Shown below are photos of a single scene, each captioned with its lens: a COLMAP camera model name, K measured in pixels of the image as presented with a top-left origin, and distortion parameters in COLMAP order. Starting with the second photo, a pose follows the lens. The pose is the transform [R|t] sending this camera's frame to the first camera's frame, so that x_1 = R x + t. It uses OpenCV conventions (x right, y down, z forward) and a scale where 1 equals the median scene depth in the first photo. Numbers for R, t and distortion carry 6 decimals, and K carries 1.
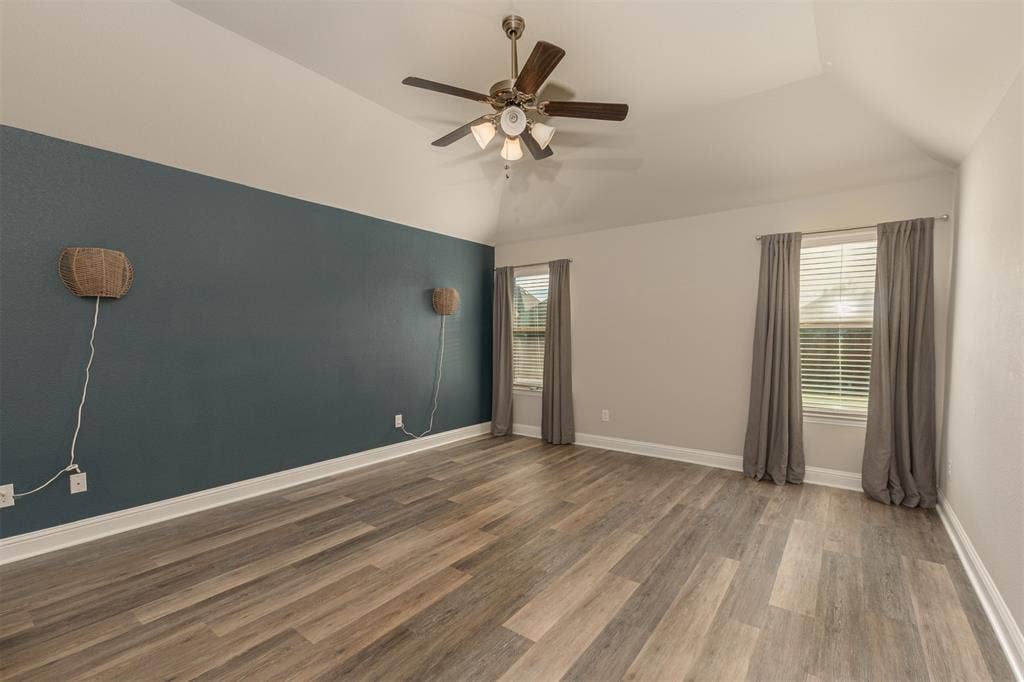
lens RADIAL K [[451.9, 0, 510.4], [0, 451.9, 353.4], [0, 0, 1]] dist [0.002033, 0.000343]
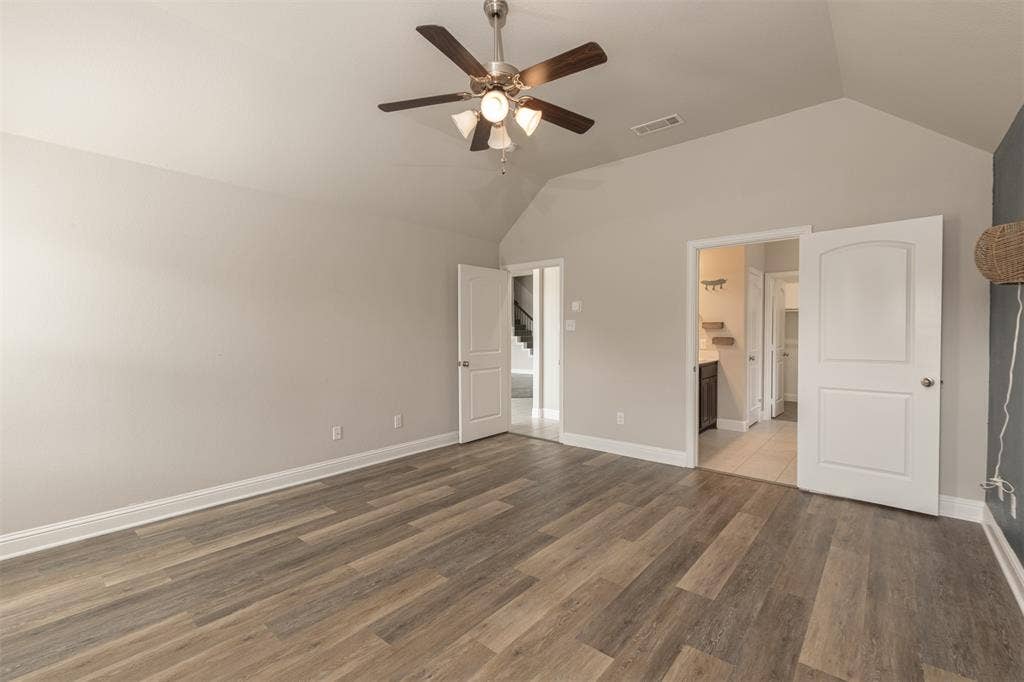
lens RADIAL K [[451.9, 0, 510.4], [0, 451.9, 353.4], [0, 0, 1]] dist [0.002033, 0.000343]
pose [[-0.998473, 0.002318, 0.055188, -0.071541], [0.006830, 0.996634, 0.081699, -0.073108], [-0.054813, 0.081951, -0.995128, 1.953989]]
